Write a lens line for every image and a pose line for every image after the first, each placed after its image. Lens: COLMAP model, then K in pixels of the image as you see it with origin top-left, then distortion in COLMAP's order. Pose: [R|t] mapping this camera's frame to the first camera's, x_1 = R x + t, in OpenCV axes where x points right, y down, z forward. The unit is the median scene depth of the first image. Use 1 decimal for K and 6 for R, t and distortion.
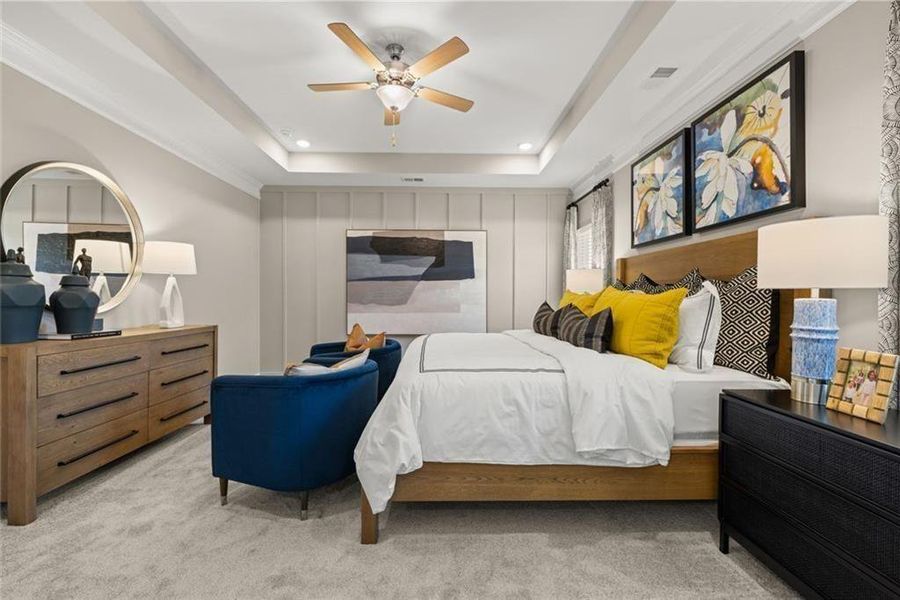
lens RADIAL K [[406.8, 0, 446.3], [0, 406.8, 294.1], [0, 0, 1]] dist [-0.003530, -0.000061]
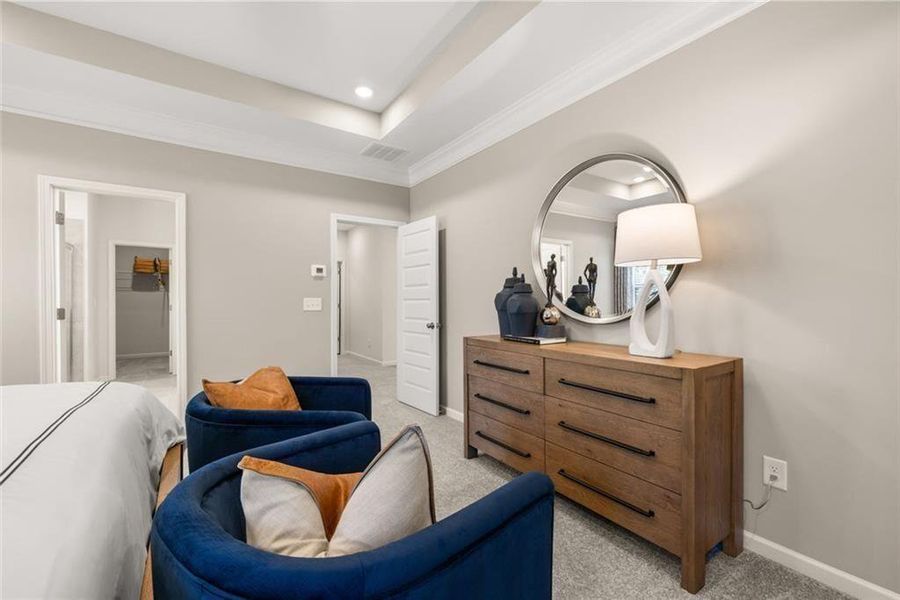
lens RADIAL K [[400.3, 0, 450.0], [0, 400.3, 300.0], [0, 0, 1]] dist [-0.003028, -0.000248]
pose [[-0.845034, -0.004462, -0.534693, -0.121574], [0.003985, 0.999885, -0.014641, -0.001661], [0.534697, -0.014503, -0.844919, 1.636979]]
